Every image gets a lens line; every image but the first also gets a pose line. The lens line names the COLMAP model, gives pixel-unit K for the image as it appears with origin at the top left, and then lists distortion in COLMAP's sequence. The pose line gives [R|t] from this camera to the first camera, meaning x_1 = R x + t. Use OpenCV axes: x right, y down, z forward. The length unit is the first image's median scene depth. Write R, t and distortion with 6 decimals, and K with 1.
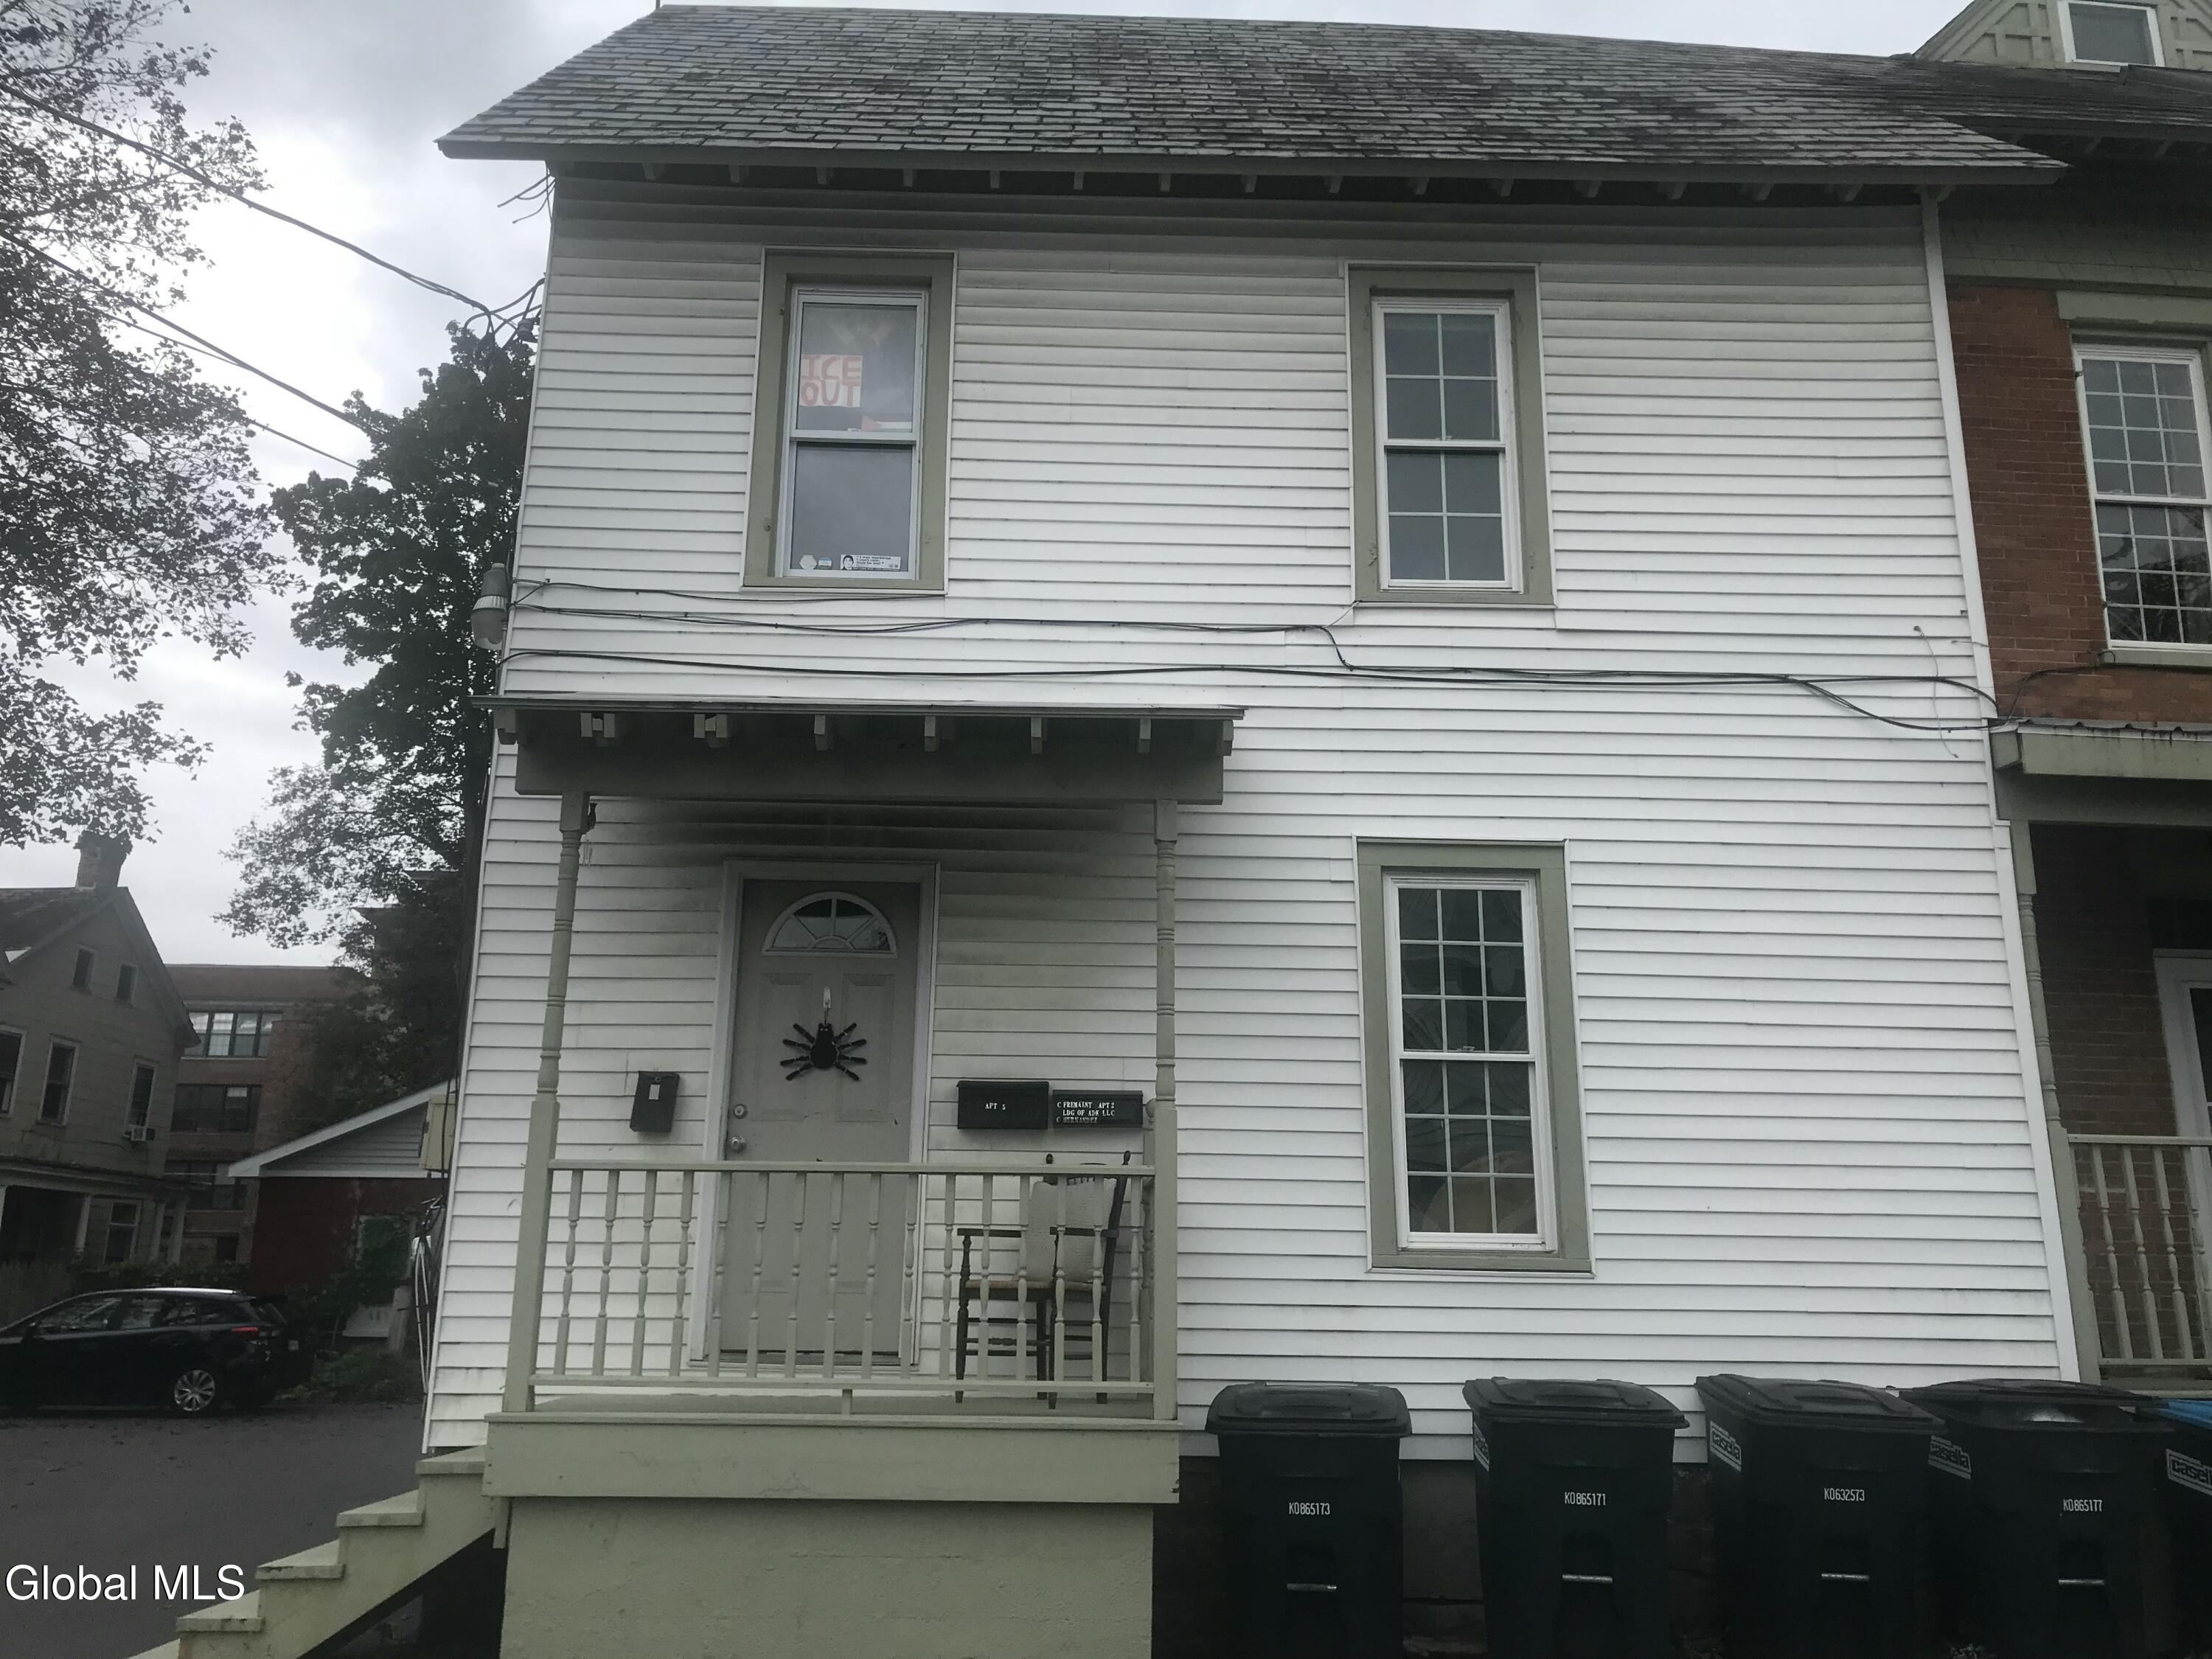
lens RADIAL K [[1845.7, 0, 1106.0], [0, 1845.7, 829.5], [0, 0, 1]] dist [0.058050, -0.027404]
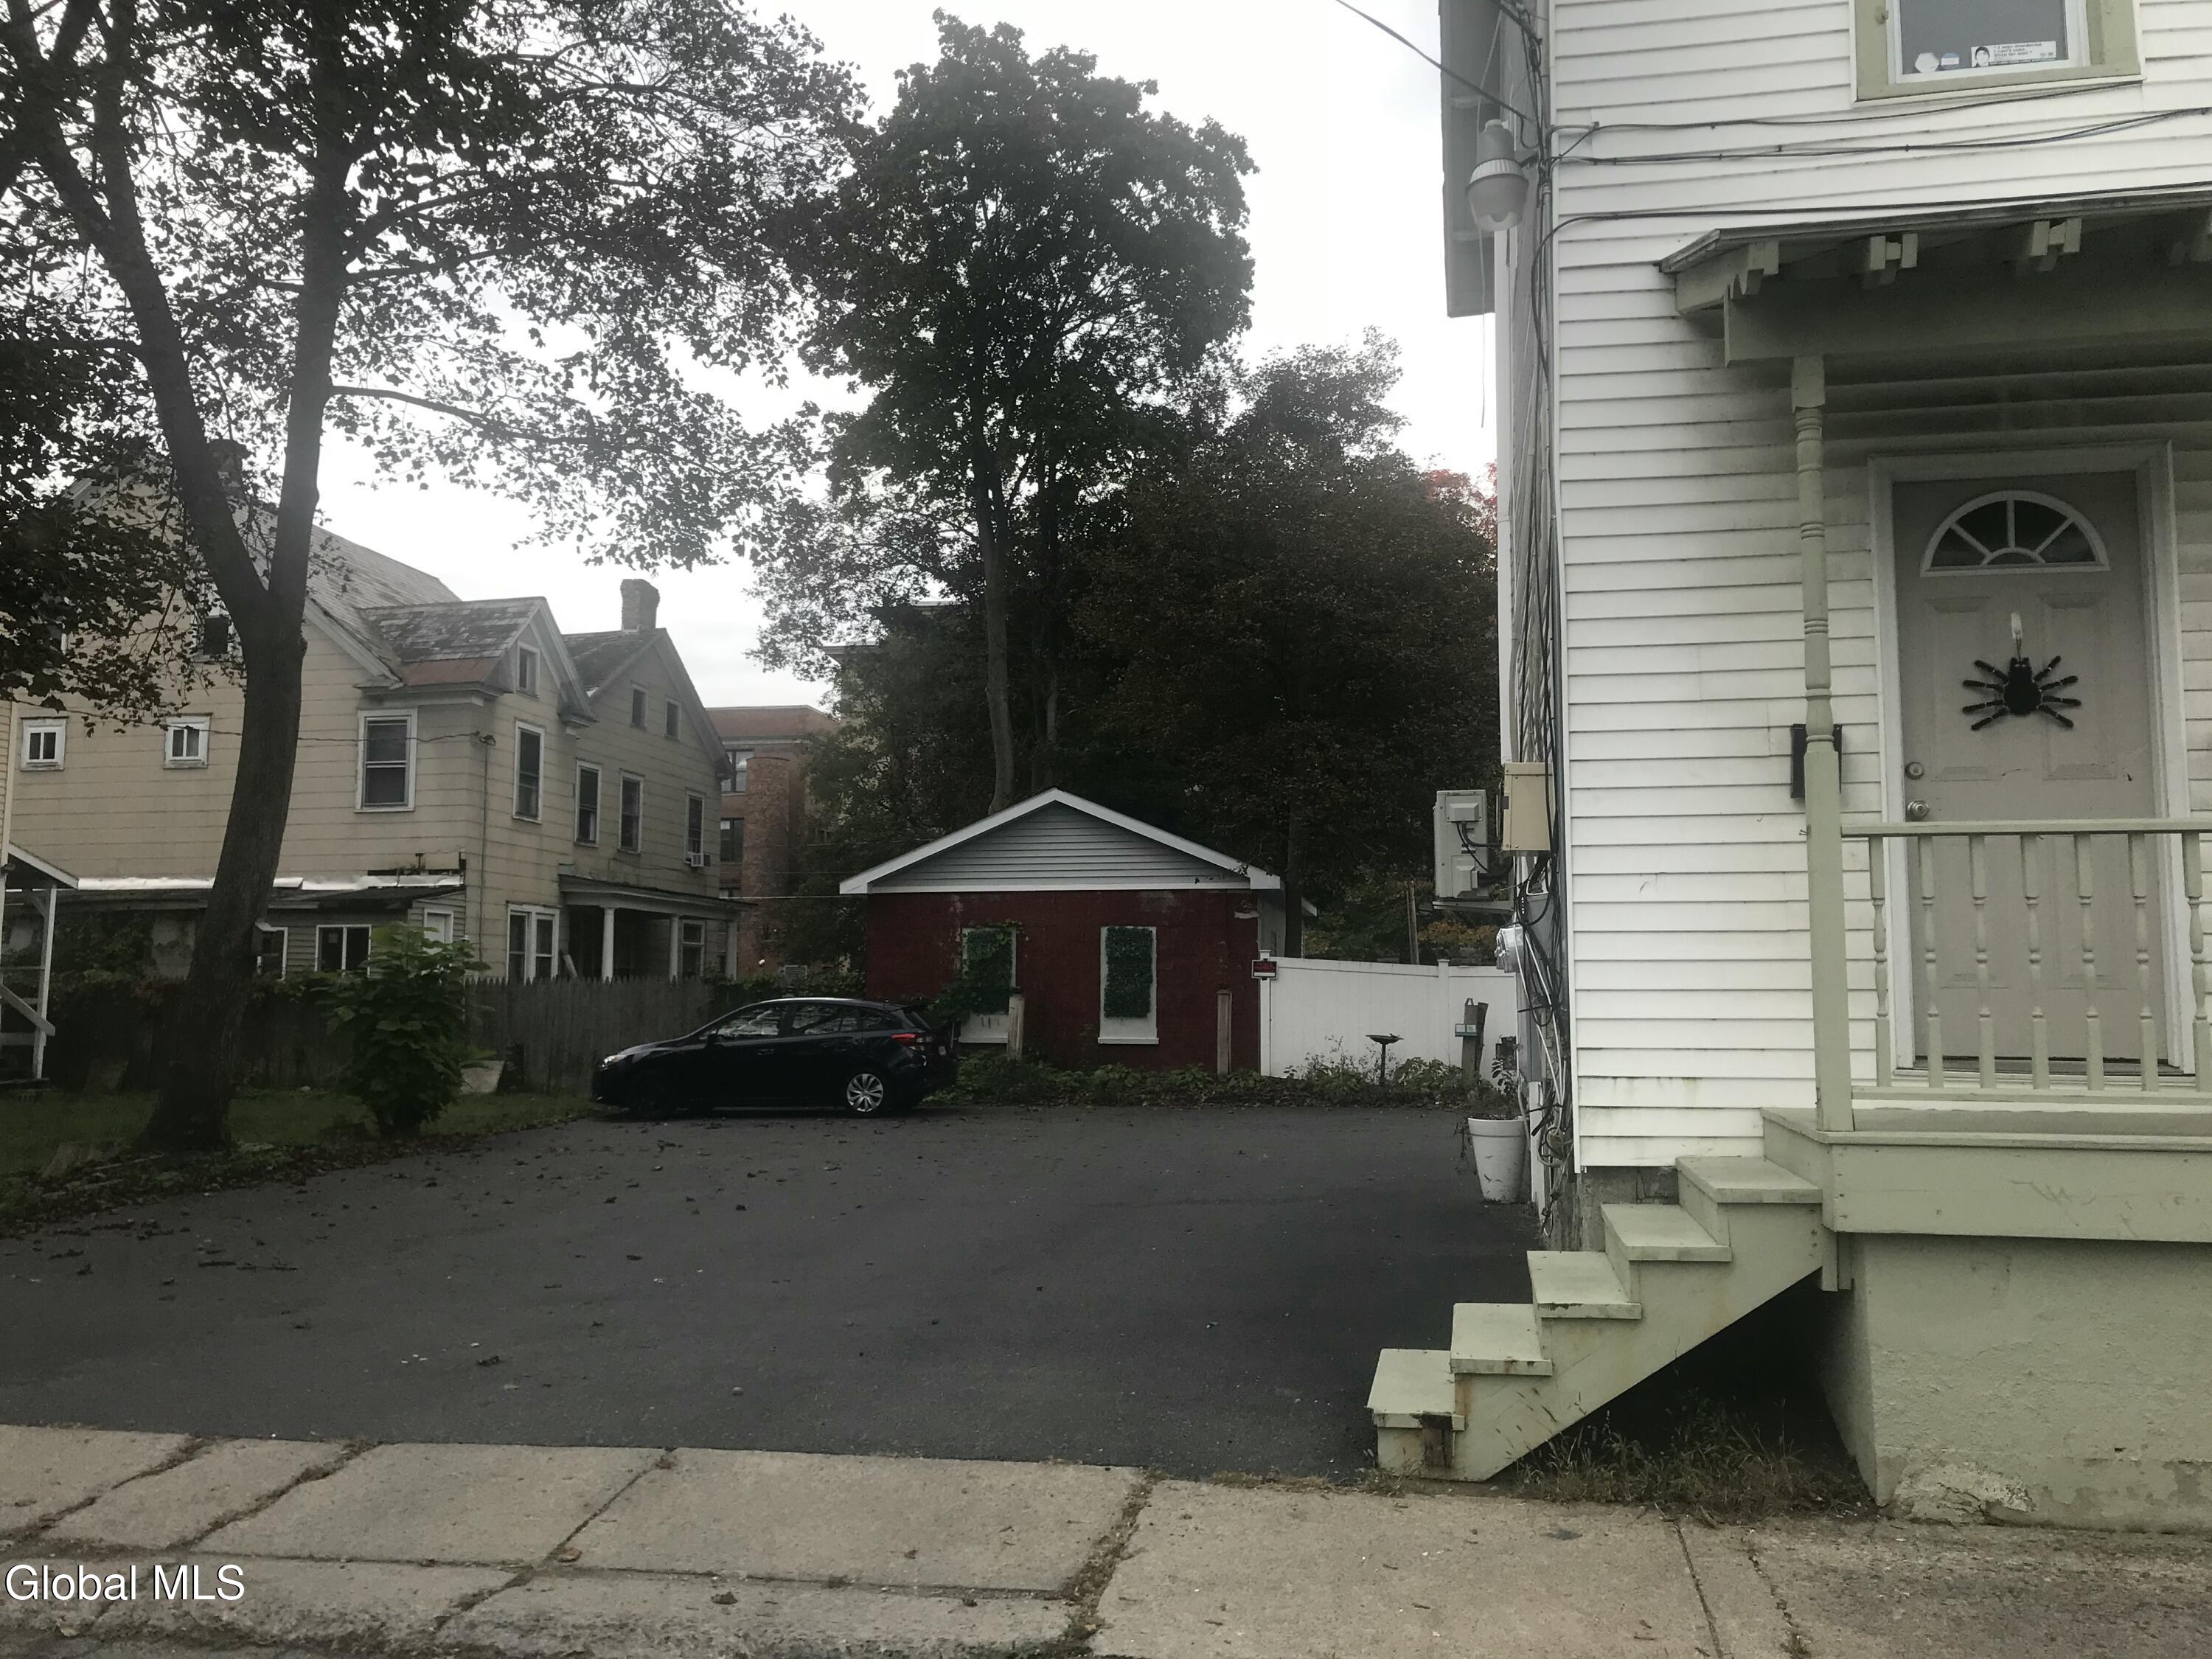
lens RADIAL K [[1823.4, 0, 1162.6], [0, 1823.4, 834.2], [0, 0, 1]] dist [0.061698, -0.004055]
pose [[0.984145, -0.031760, -0.174499, -0.135504], [0.058281, 0.987114, 0.149029, 0.014498], [0.167517, -0.156836, 0.973314, 0.057342]]
